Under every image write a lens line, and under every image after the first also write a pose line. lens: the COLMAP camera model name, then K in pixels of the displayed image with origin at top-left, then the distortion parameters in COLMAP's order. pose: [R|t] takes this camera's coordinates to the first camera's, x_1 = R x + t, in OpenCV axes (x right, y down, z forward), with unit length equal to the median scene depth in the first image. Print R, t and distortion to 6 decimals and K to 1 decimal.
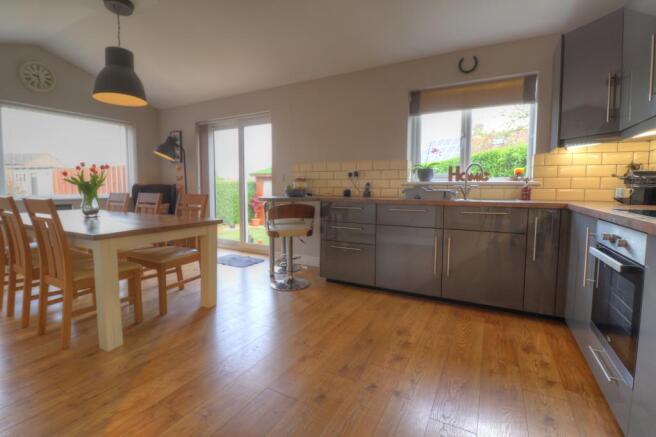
lens RADIAL K [[306.8, 0, 328.2], [0, 306.8, 209.0], [0, 0, 1]] dist [-0.000548, -0.000301]
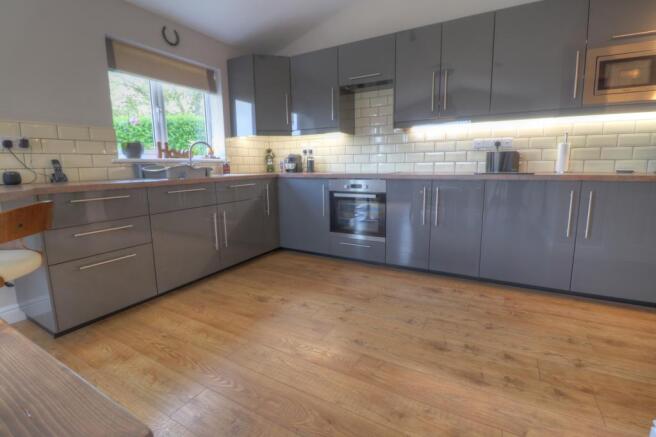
lens RADIAL K [[306.8, 0, 328.2], [0, 306.8, 209.0], [0, 0, 1]] dist [-0.000548, -0.000301]
pose [[0.007653, -0.151783, 0.988384, -0.540650], [0.083967, 0.985020, 0.150616, -0.038362], [-0.996439, 0.081839, 0.020283, 0.502769]]
